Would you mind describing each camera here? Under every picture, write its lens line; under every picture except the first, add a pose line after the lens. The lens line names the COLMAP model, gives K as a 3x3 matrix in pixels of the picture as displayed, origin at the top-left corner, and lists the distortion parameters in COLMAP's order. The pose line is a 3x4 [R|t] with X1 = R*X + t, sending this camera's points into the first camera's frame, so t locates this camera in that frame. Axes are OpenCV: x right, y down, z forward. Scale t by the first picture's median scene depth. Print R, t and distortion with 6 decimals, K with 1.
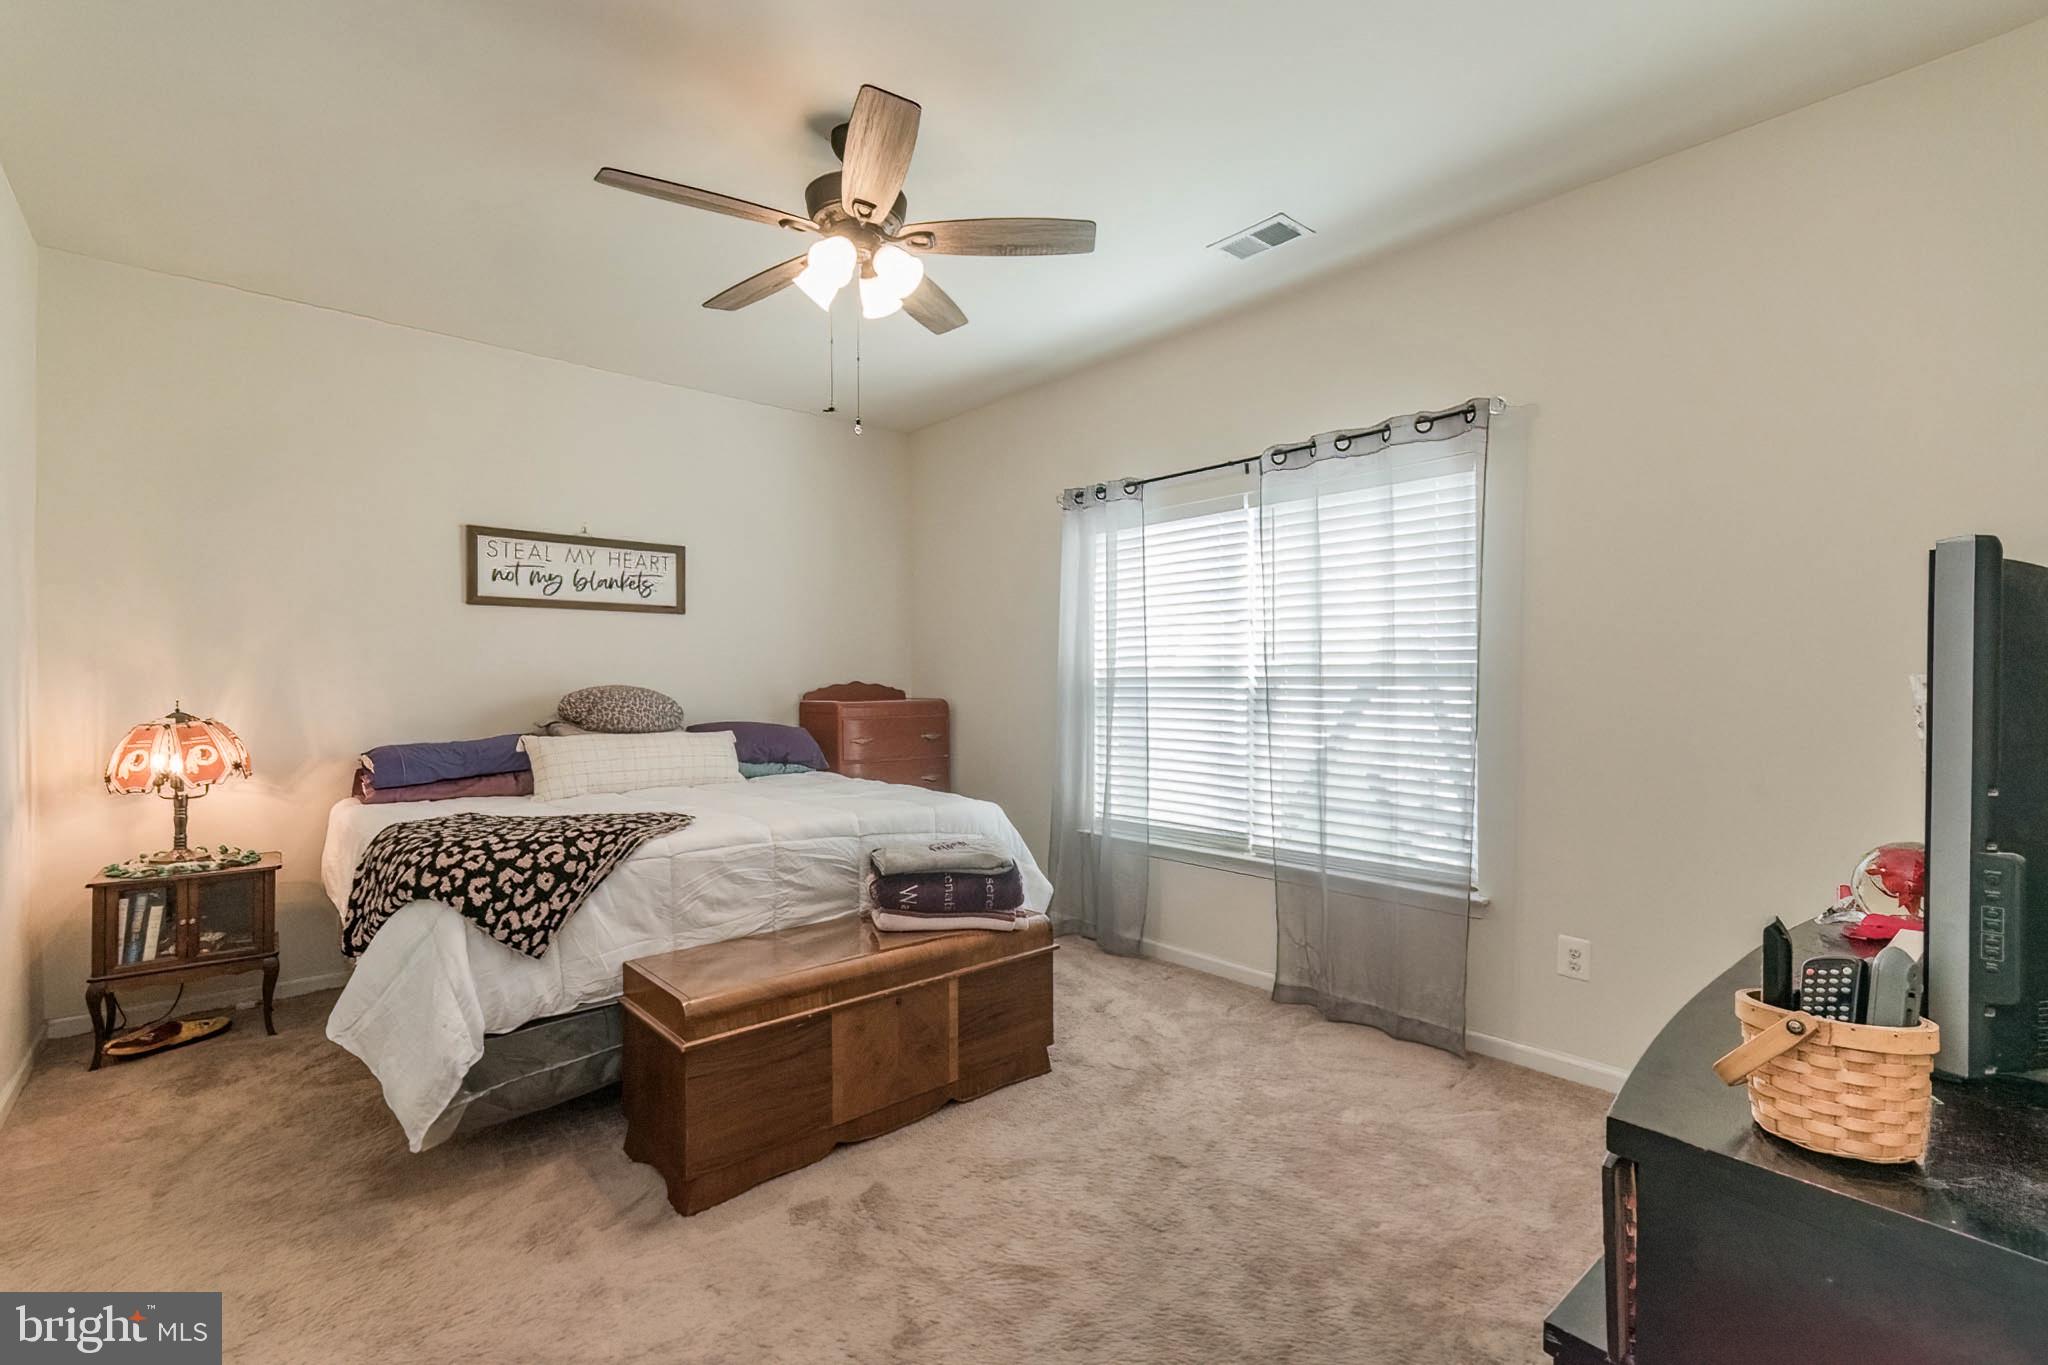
lens RADIAL K [[914.4, 0, 1011.0], [0, 914.4, 680.1], [0, 0, 1]] dist [0.002956, 0.000439]
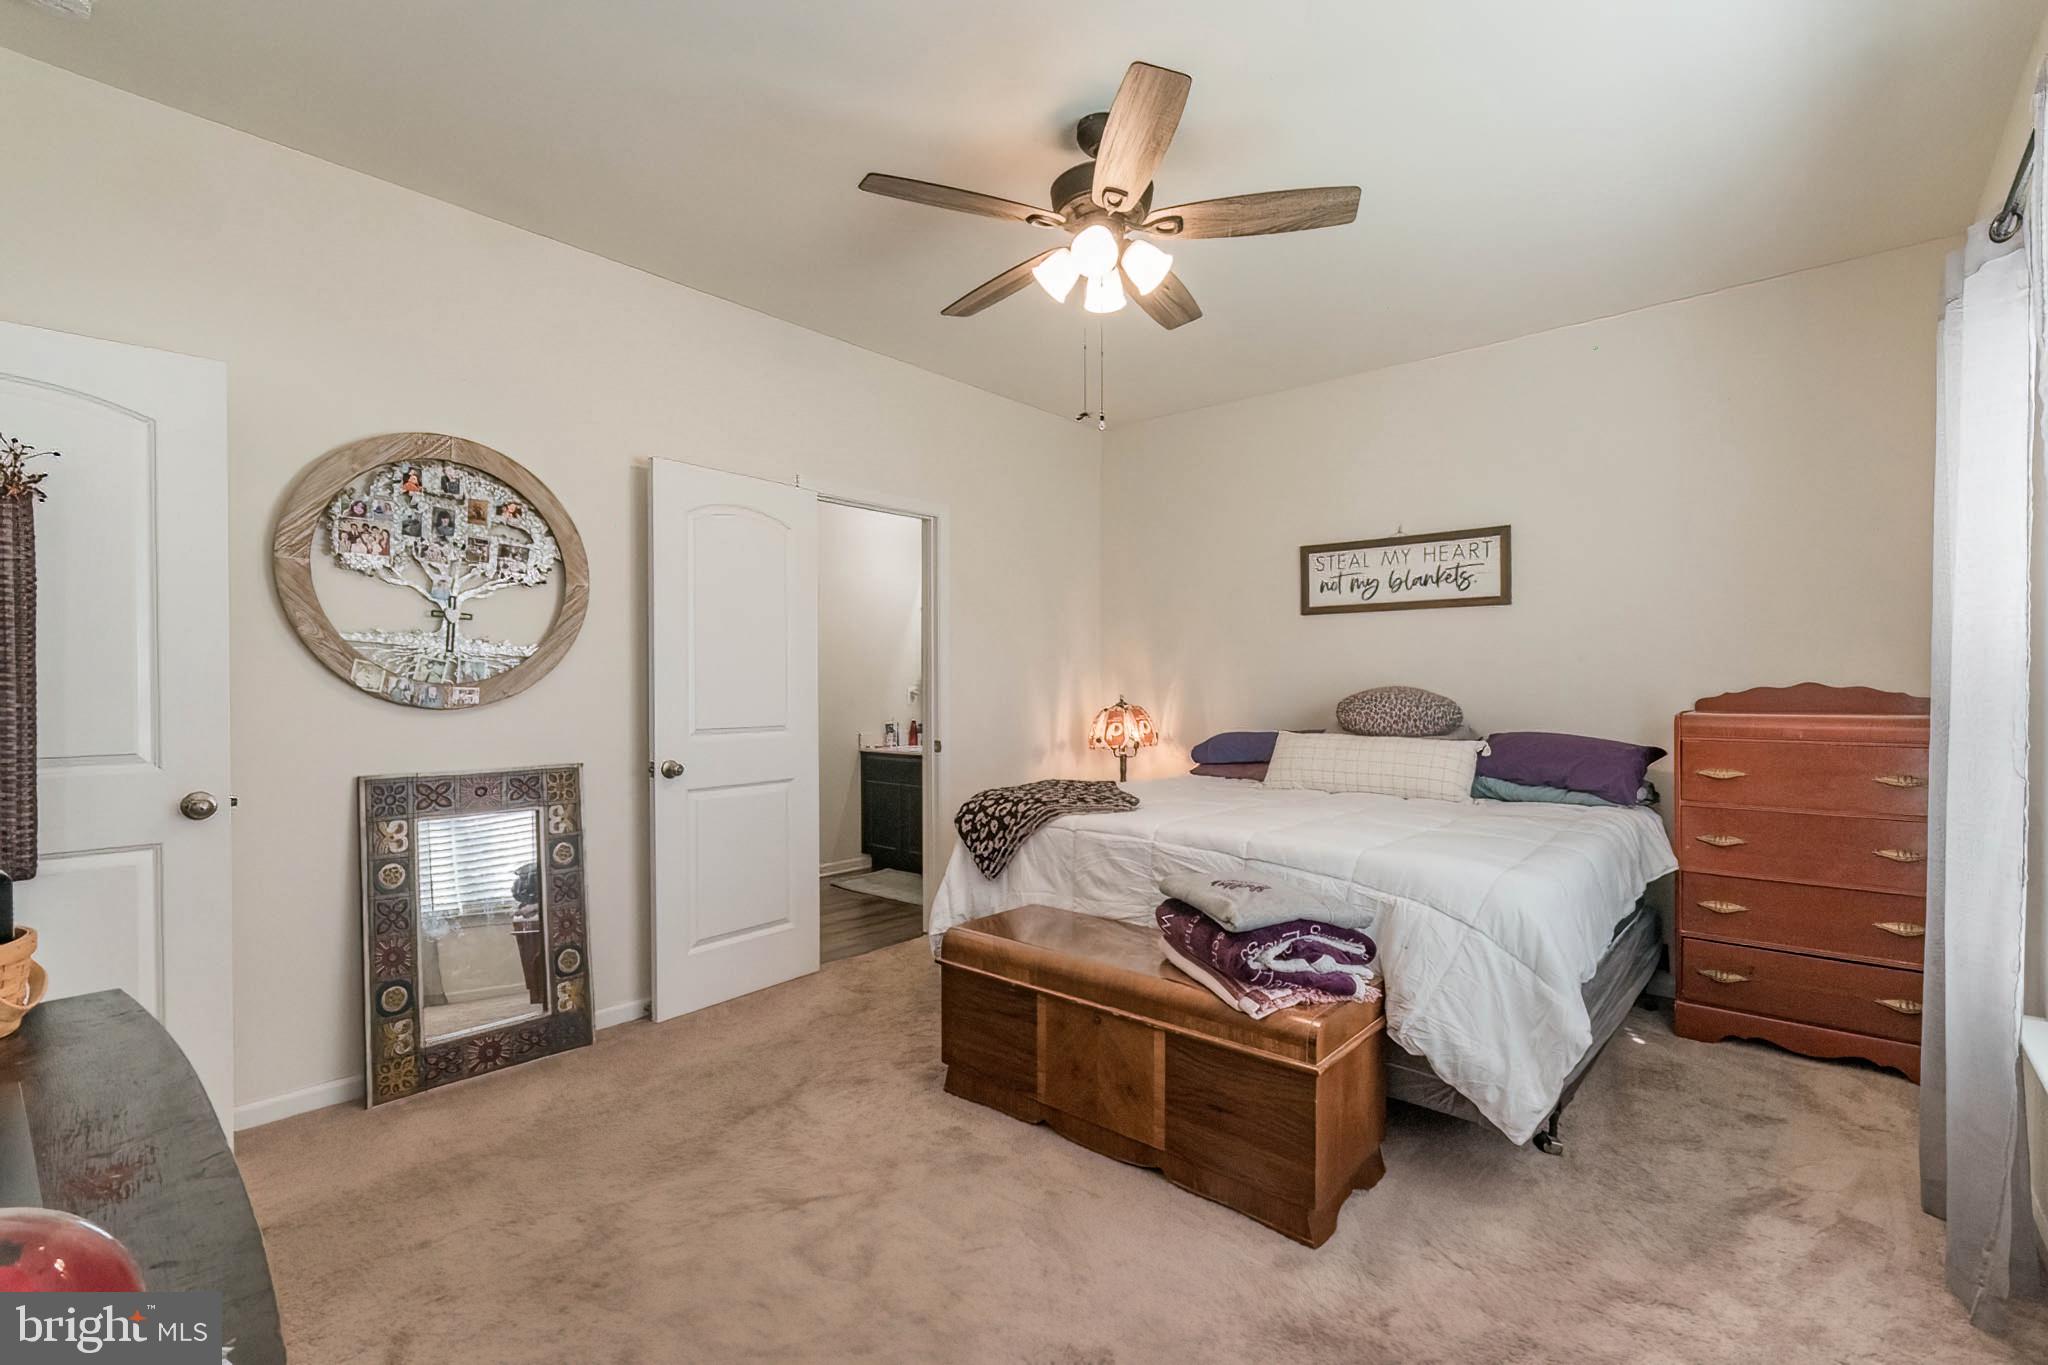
lens RADIAL K [[914.4, 0, 1024.7], [0, 914.4, 696.1], [0, 0, 1]] dist [0.002956, 0.000439]
pose [[0.121439, 0.017998, -0.992436, 0.646829], [0.001619, 0.999831, 0.018330, -0.003194], [0.992598, -0.003833, 0.121389, 0.646952]]
